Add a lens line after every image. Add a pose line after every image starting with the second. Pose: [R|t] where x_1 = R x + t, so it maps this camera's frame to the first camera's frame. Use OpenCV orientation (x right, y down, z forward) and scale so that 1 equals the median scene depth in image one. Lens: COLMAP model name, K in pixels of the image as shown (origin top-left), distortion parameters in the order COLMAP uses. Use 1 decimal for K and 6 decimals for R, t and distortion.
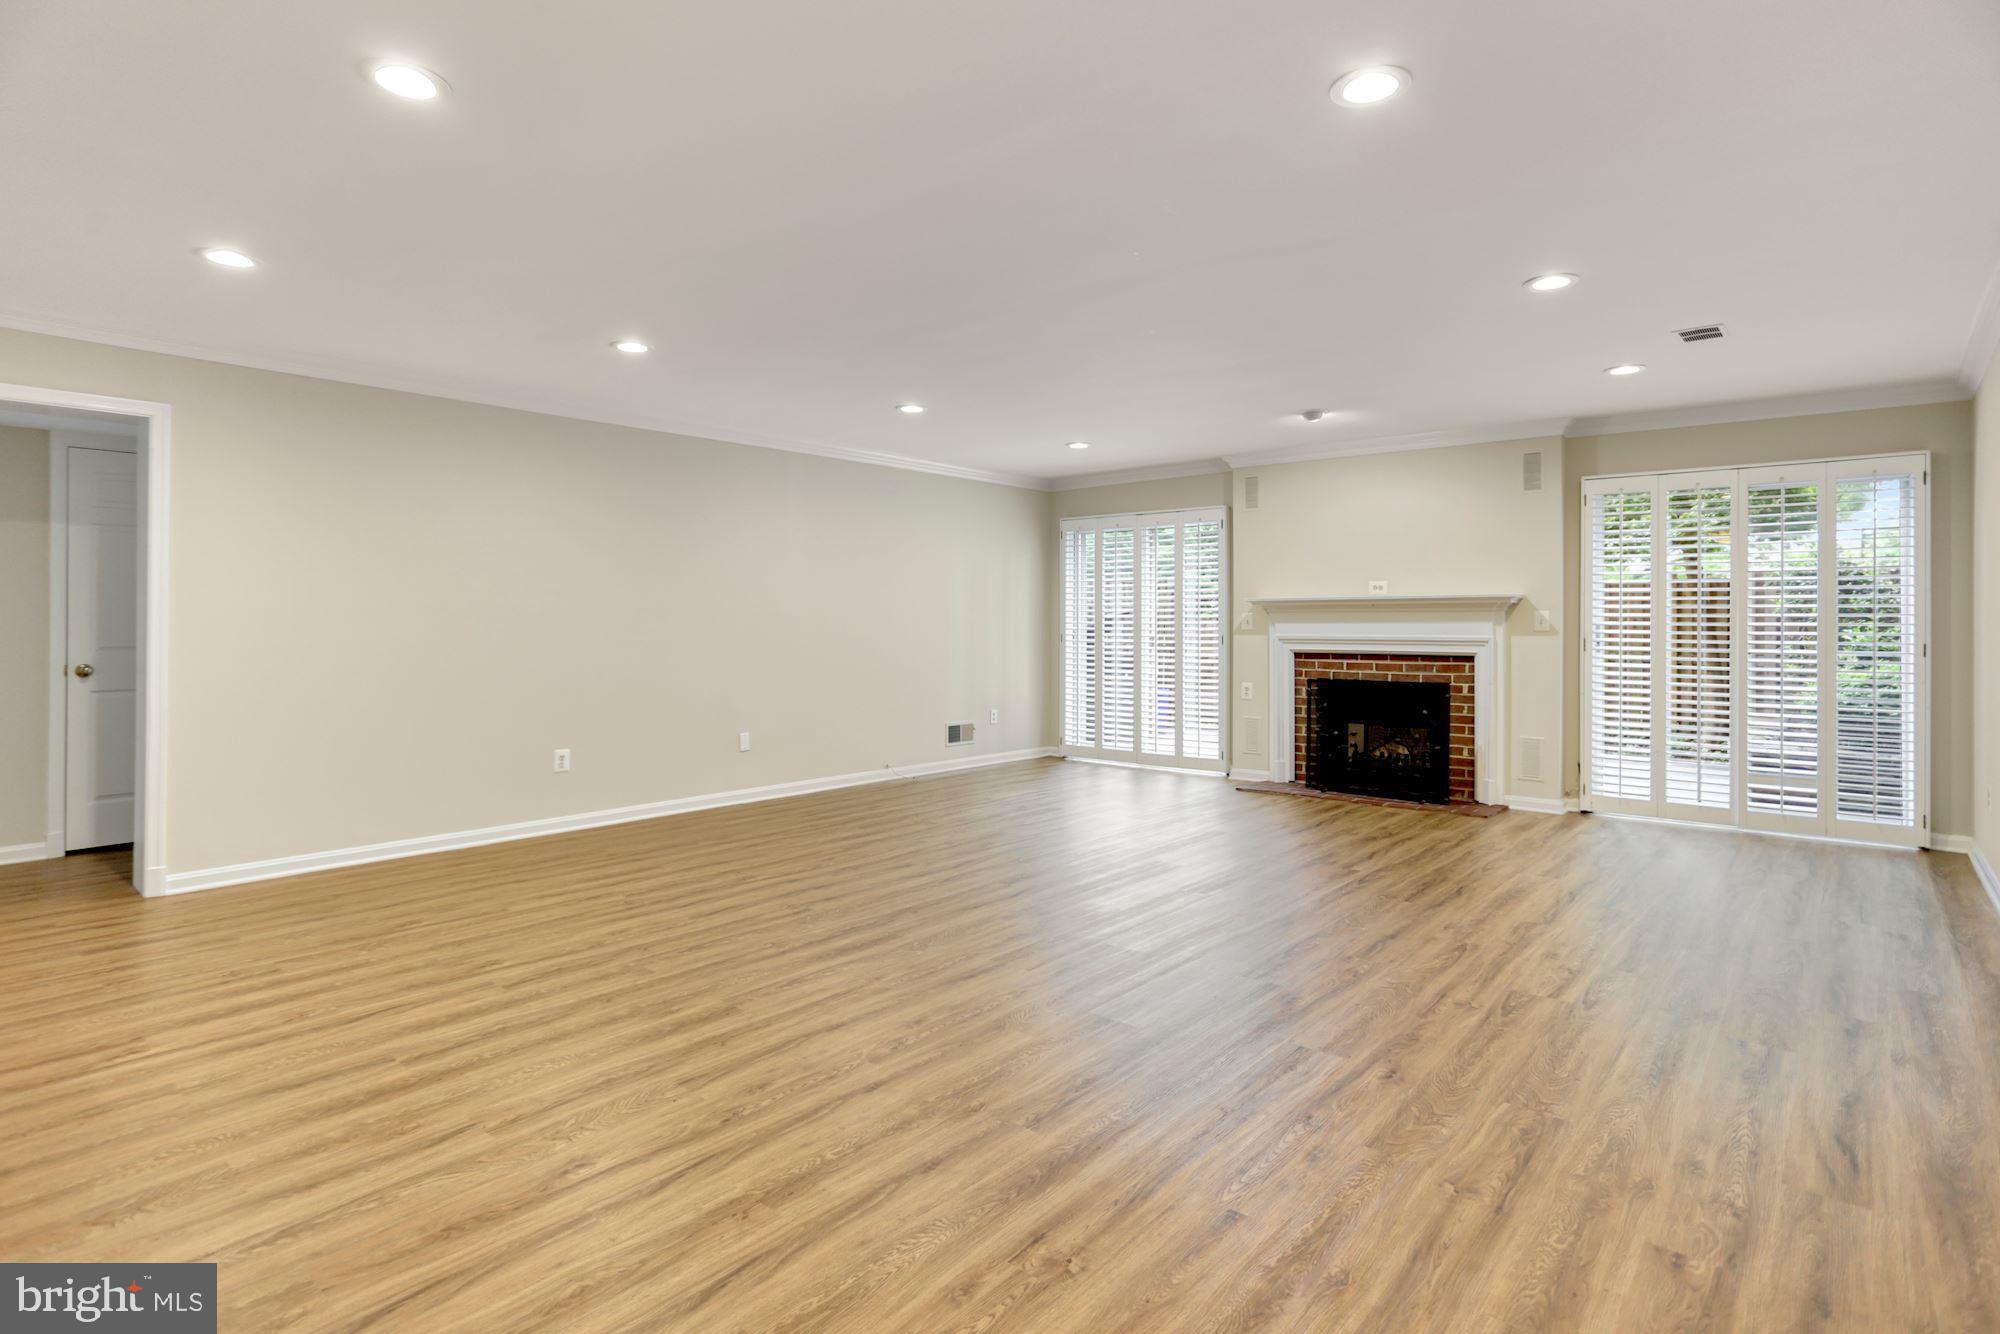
lens RADIAL K [[994.0, 0, 1011.1], [0, 994.0, 653.9], [0, 0, 1]] dist [-0.030015, 0.013294]
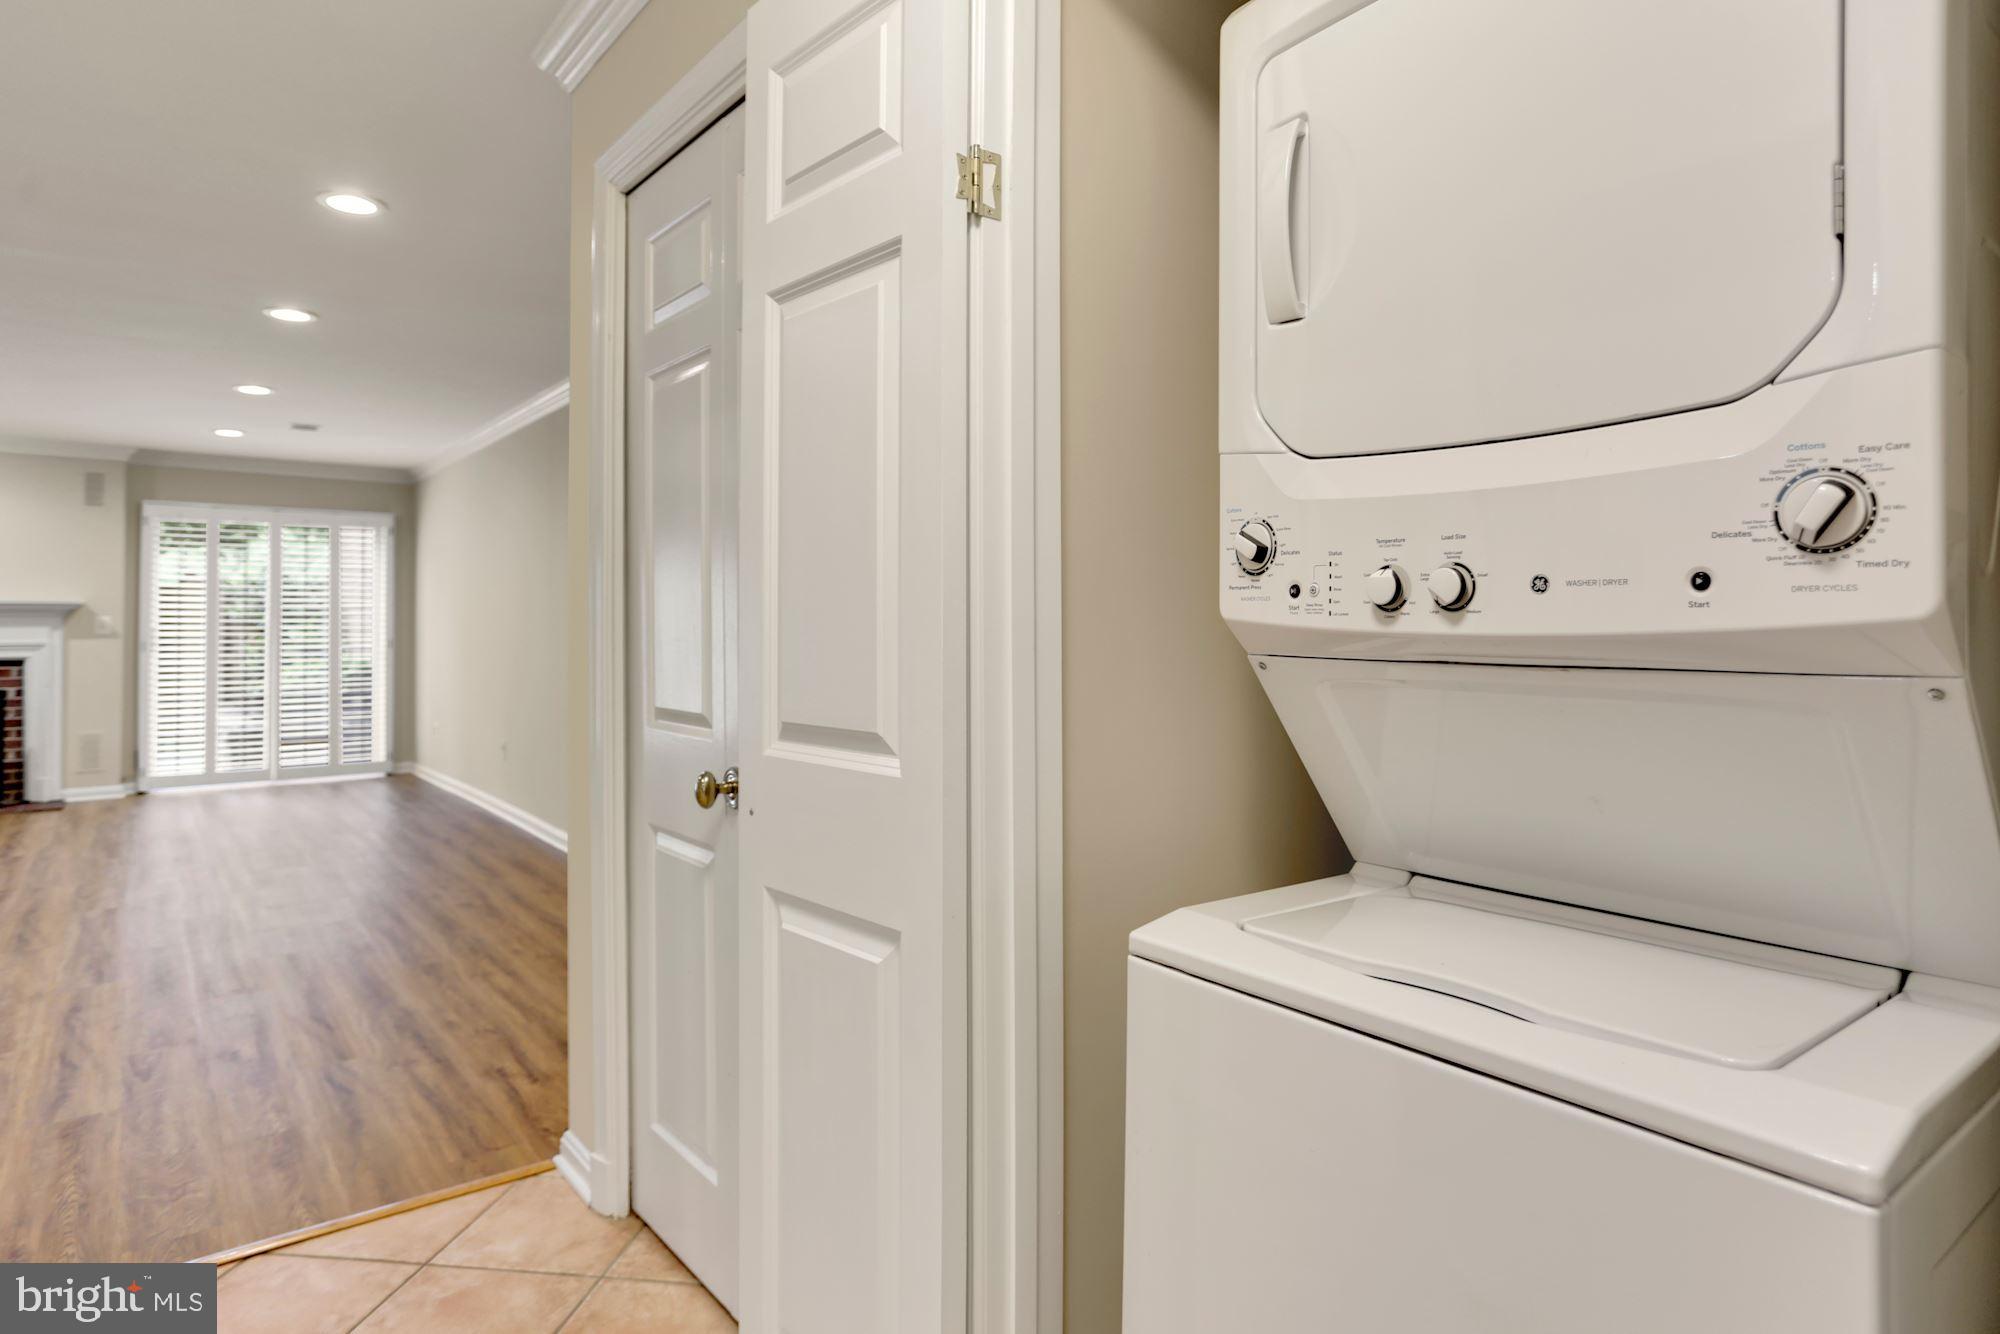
lens RADIAL K [[1090.4, 0, 990.4], [0, 1090.4, 612.7], [0, 0, 1]] dist [-0.033285, 0.026754]
pose [[0.182727, 0.015933, 0.983035, -0.490561], [0.030402, 0.999299, -0.021847, 0.008895], [-0.982694, 0.033878, 0.182115, -0.210751]]
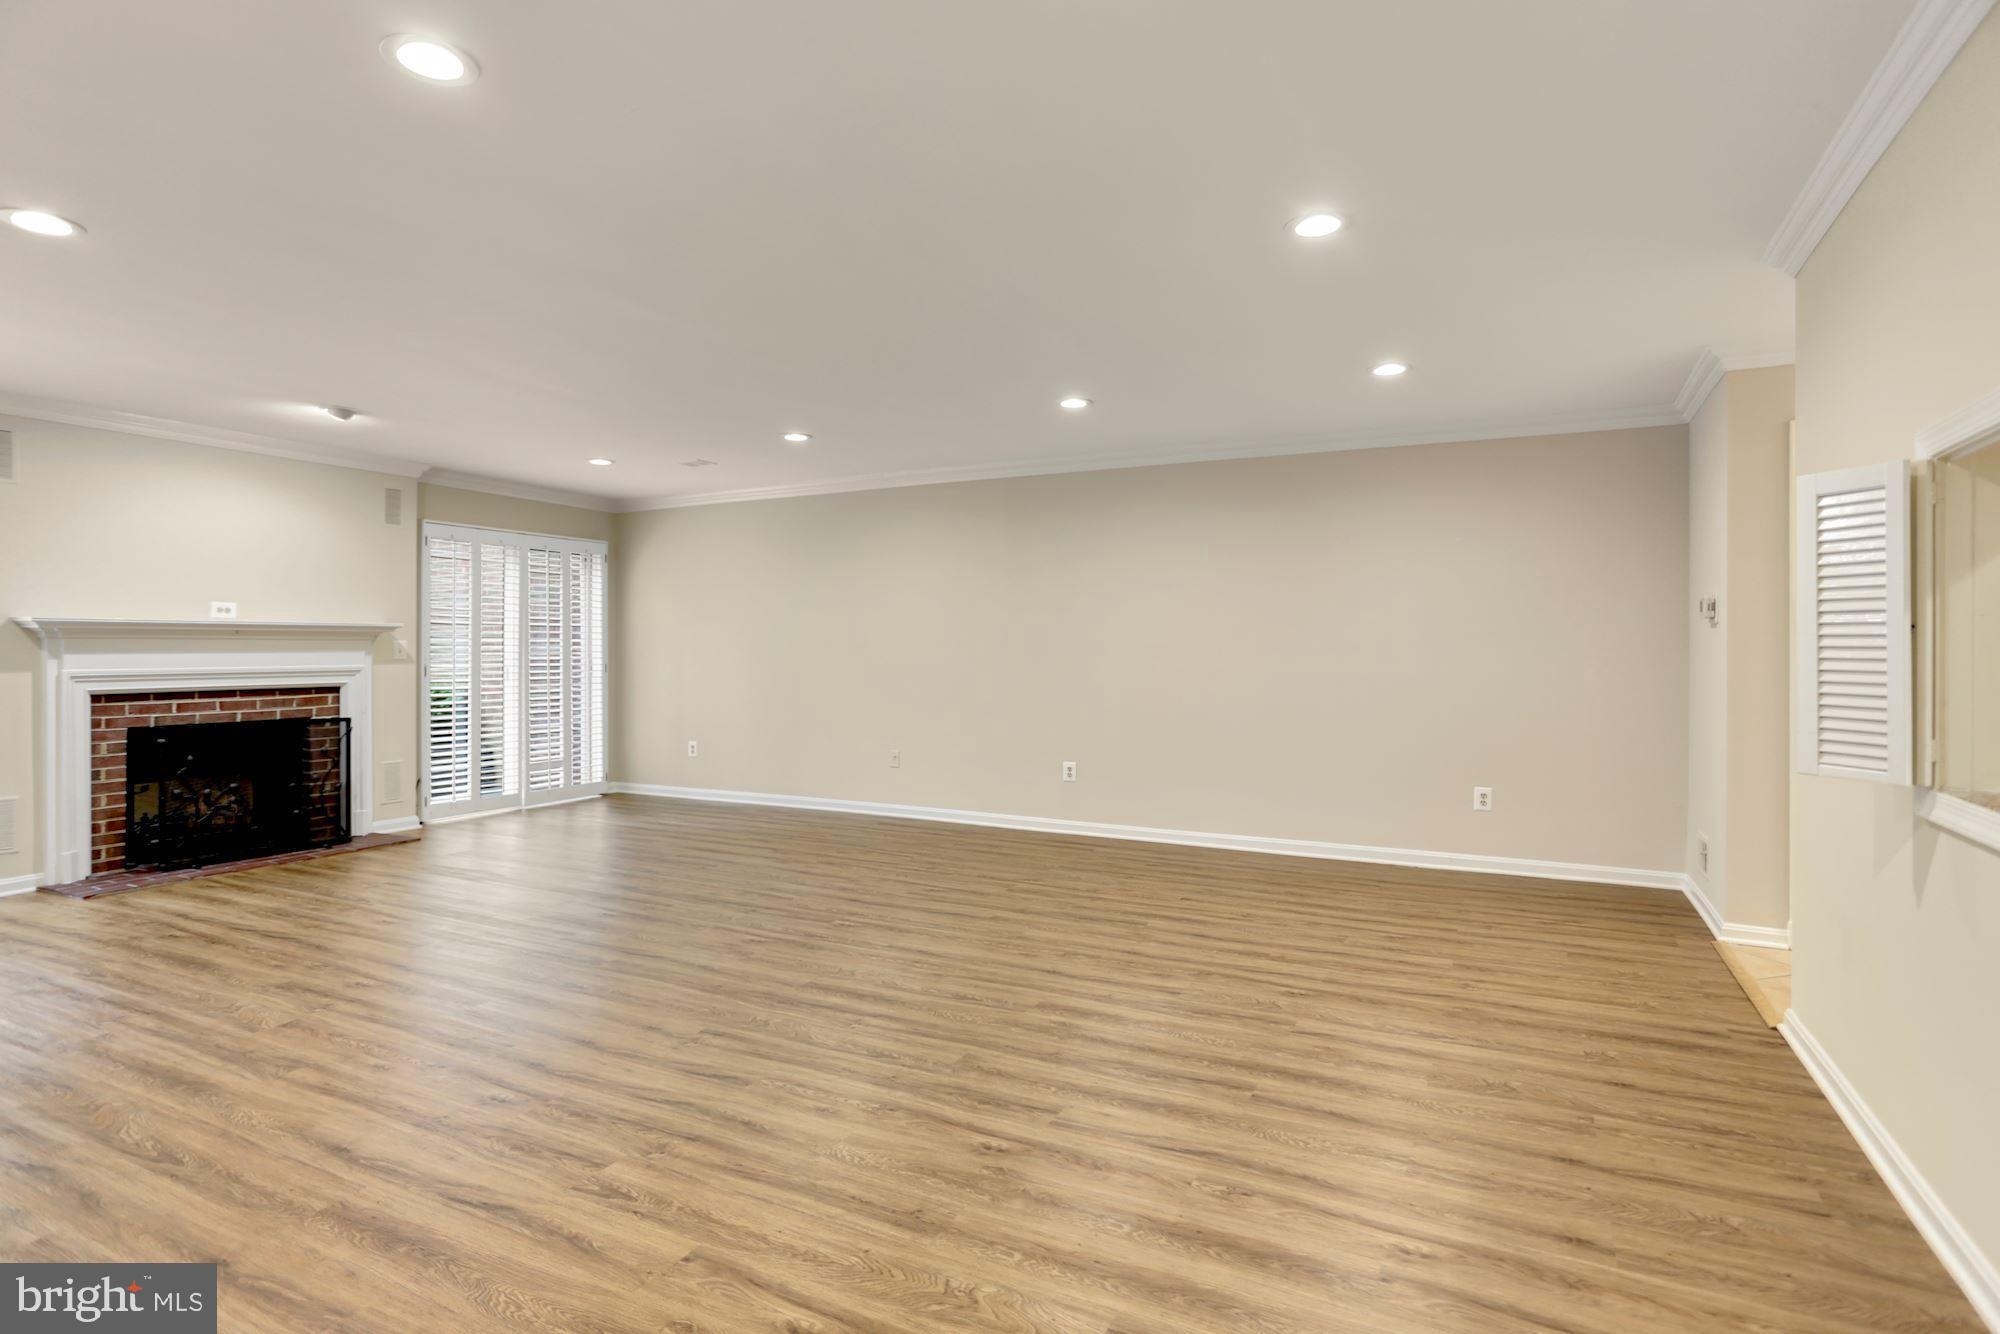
lens RADIAL K [[1031.0, 0, 1006.6], [0, 1031.0, 639.7], [0, 0, 1]] dist [-0.030586, 0.026016]
pose [[-0.229350, 0.009965, 0.973293, -0.702427], [0.027993, 0.999602, -0.003638, -0.023342], [-0.972941, 0.026411, -0.229537, 0.649180]]
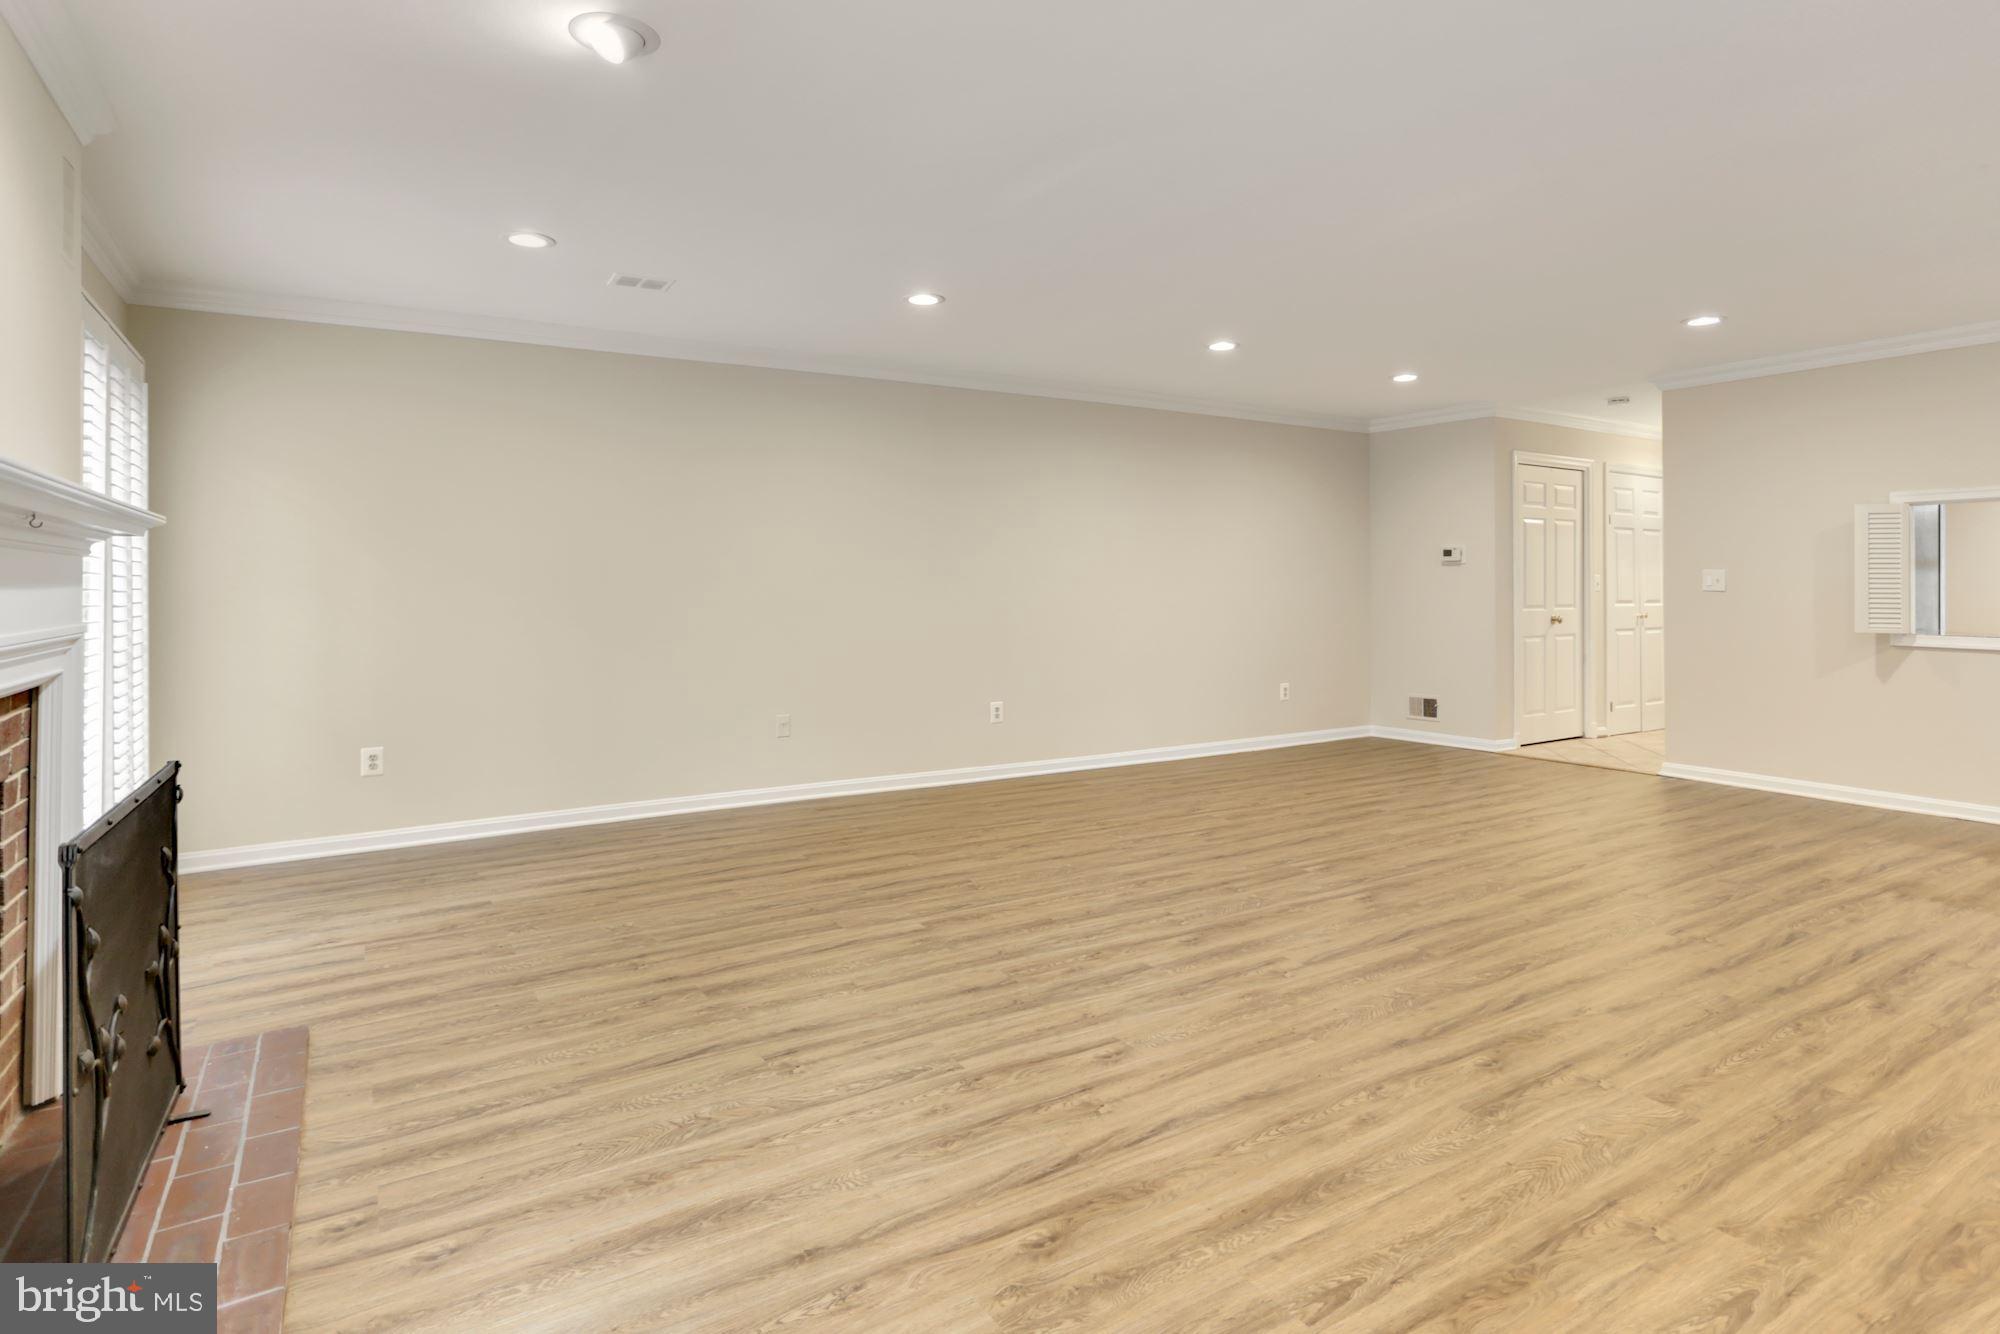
lens RADIAL K [[1060.5, 0, 1039.1], [0, 1060.5, 593.5], [0, 0, 1]] dist [-0.032120, 0.026672]
pose [[-0.960911, -0.001380, 0.276856, 0.040866], [0.009294, 0.999263, 0.037238, -0.042629], [-0.276703, 0.038356, -0.960190, 1.351183]]
